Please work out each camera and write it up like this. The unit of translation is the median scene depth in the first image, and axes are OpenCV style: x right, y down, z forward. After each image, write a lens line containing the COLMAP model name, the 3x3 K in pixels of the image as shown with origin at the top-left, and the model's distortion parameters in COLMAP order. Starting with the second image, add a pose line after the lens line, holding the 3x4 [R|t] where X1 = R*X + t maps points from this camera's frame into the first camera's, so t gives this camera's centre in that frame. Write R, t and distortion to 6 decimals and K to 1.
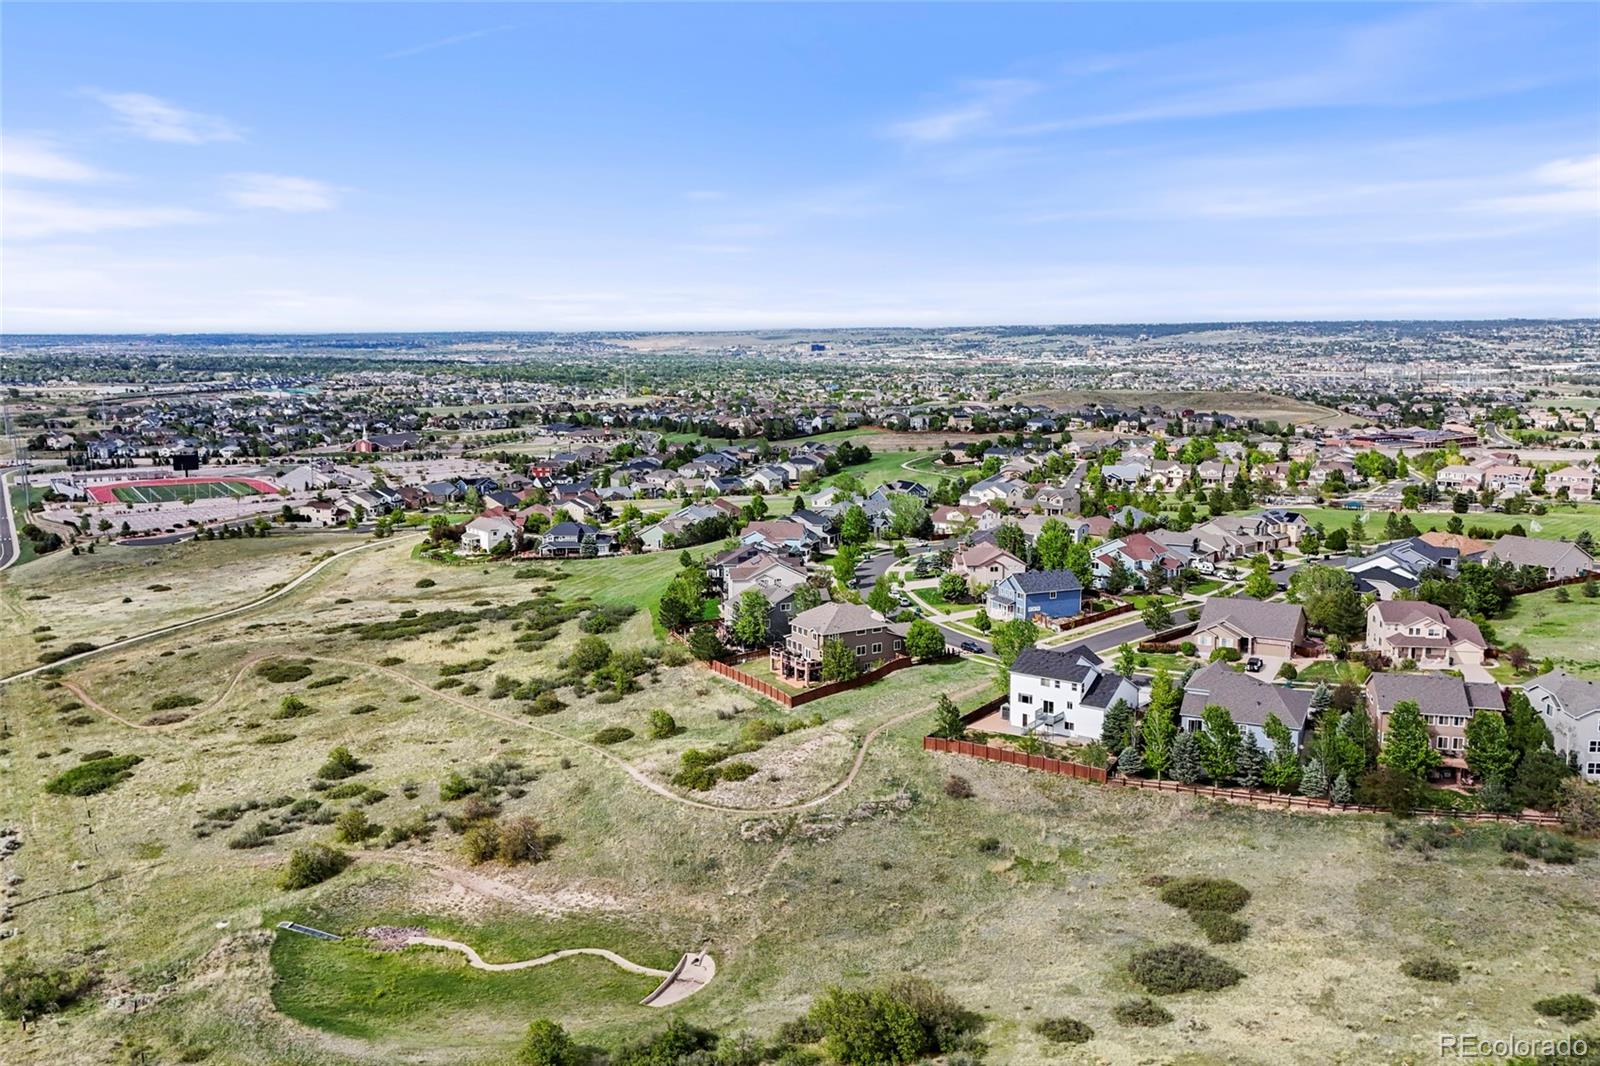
lens RADIAL K [[1385.0, 0, 800.0], [0, 1385.0, 533.0], [0, 0, 1]] dist [0.089460, -0.160306]
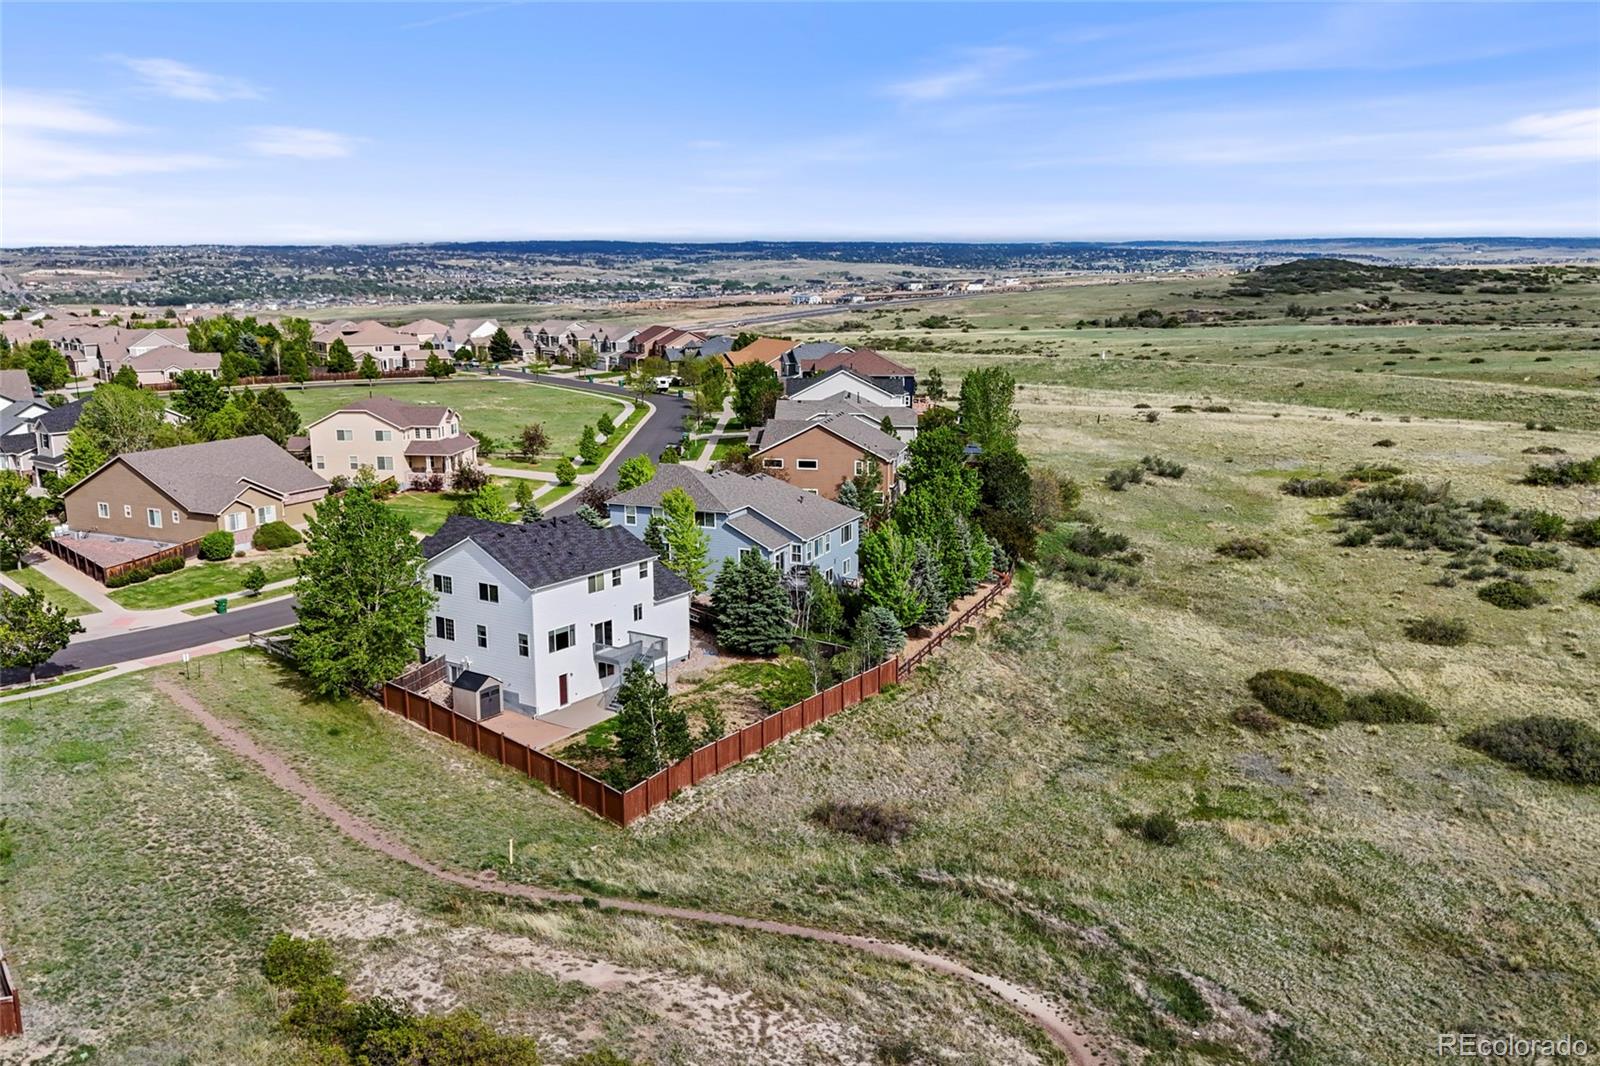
lens RADIAL K [[1385.0, 0, 800.0], [0, 1385.0, 533.0], [0, 0, 1]] dist [0.089460, -0.160306]
pose [[-0.017445, -0.192939, 0.981056, -0.208661], [0.156570, 0.968573, 0.193268, 0.013988], [-0.987513, 0.156975, 0.013312, 0.762549]]
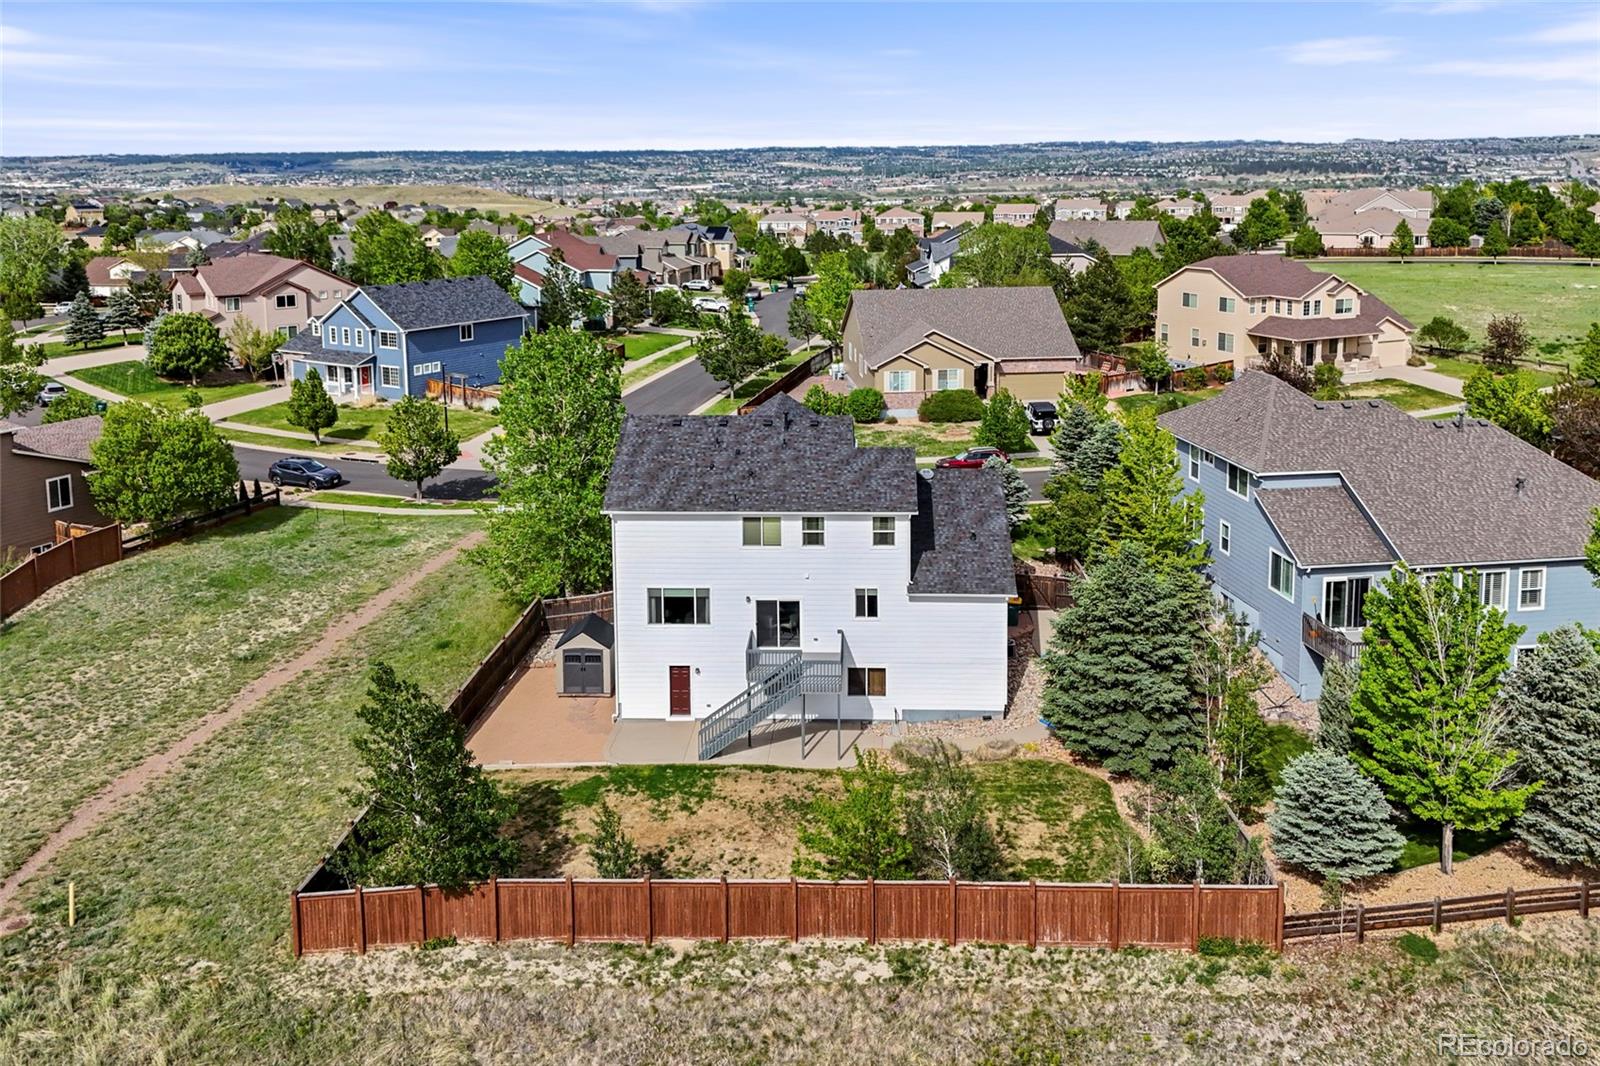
lens RADIAL K [[1421.0, 0, 815.2], [0, 1421.0, 409.4], [0, 0, 1]] dist [0.097734, -0.095703]
pose [[0.831467, -0.101263, 0.546268, 0.036182], [0.087782, 0.994843, 0.050805, 0.059823], [-0.548596, 0.005710, 0.836068, 0.637542]]
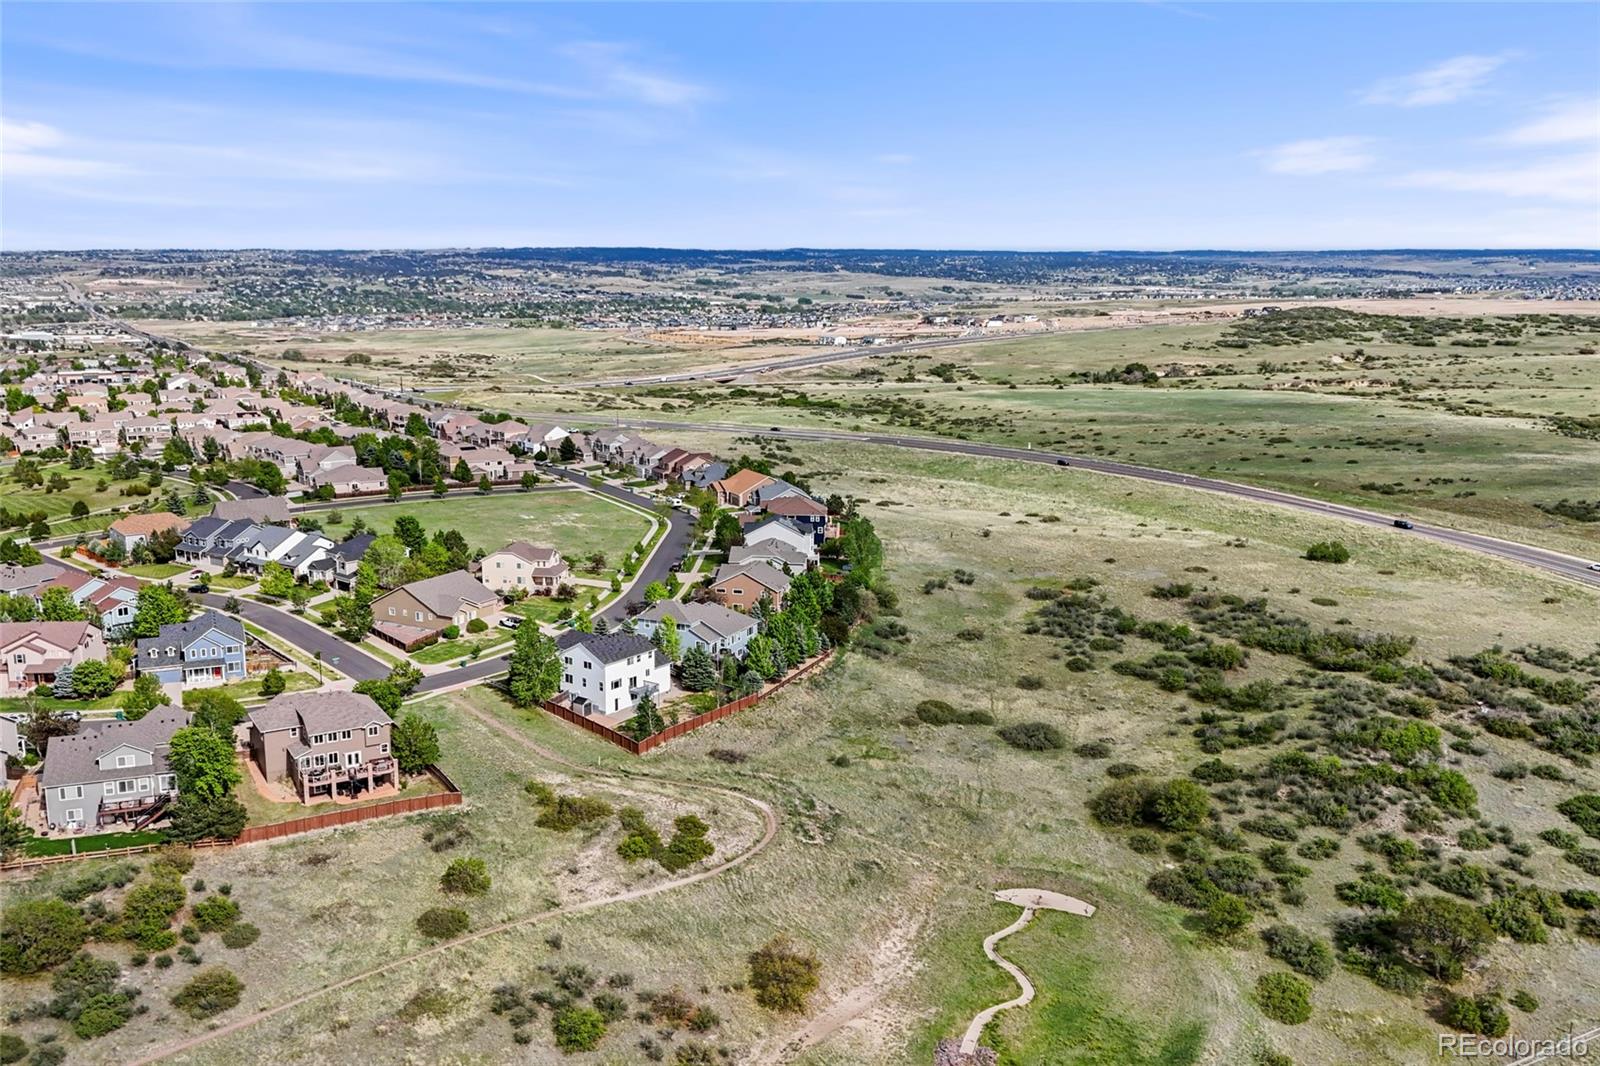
lens RADIAL K [[1421.4, 0, 800.0], [0, 1421.4, 533.0], [0, 0, 1]] dist [0.121102, -0.296481]
pose [[0.016507, -0.189731, 0.981697, -0.735251], [0.148323, 0.971433, 0.185253, -0.144872], [-0.988801, 0.142550, 0.044177, 0.662207]]
